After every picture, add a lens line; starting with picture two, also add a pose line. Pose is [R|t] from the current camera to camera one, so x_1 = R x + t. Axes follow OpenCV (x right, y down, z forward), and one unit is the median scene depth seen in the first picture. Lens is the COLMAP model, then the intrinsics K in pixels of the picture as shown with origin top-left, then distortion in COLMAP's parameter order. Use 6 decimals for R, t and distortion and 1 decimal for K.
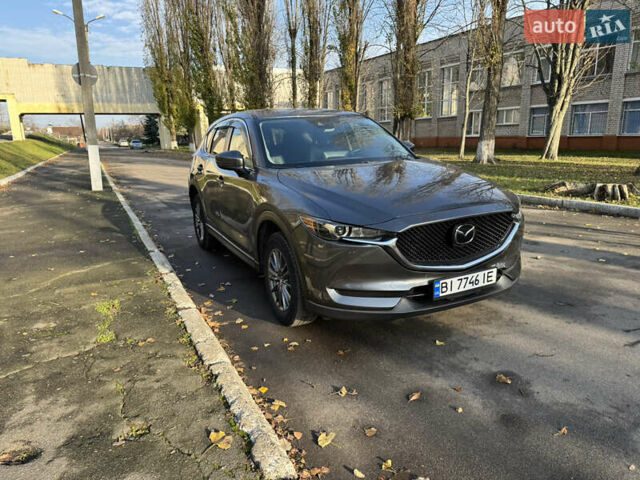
lens RADIAL K [[455.4, 0, 318.5], [0, 455.4, 239.0], [0, 0, 1]] dist [0.042906, -0.032051]
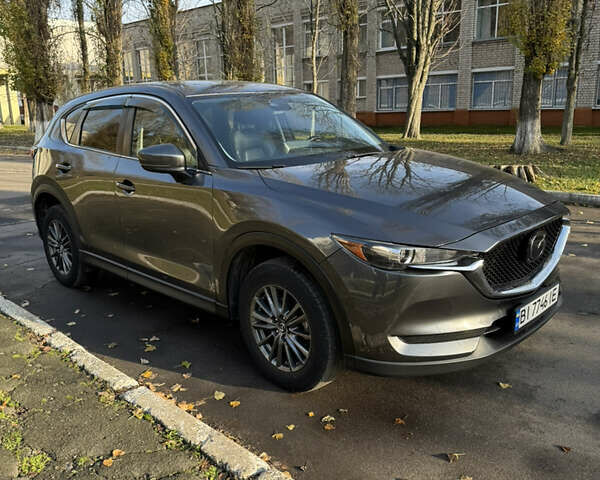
lens RADIAL K [[568.5, 0, 298.2], [0, 568.5, 245.4], [0, 0, 1]] dist [0.037635, 0.000000]
pose [[0.948542, -0.081964, 0.305860, -0.059973], [0.078727, 0.996633, 0.022928, -0.010631], [-0.306709, 0.002331, 0.951800, 0.029963]]
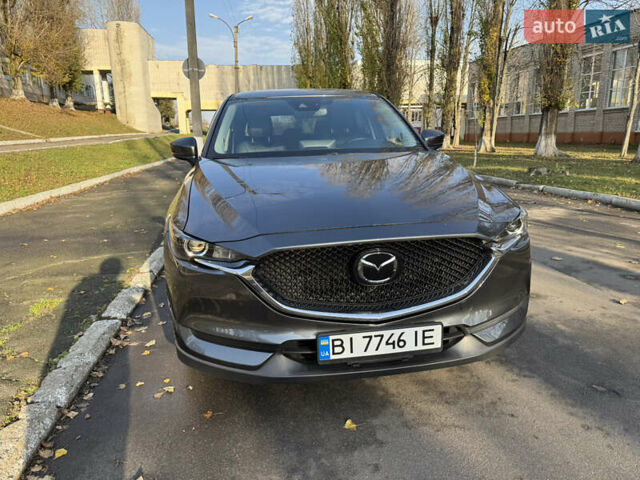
lens RADIAL K [[455.4, 0, 324.1], [0, 455.4, 234.7], [0, 0, 1]] dist [0.042906, -0.032051]
pose [[0.952235, 0.073257, -0.296448, 0.069554], [-0.073165, 0.997254, 0.011417, -0.009253], [0.296470, 0.010818, 0.954981, 0.059609]]
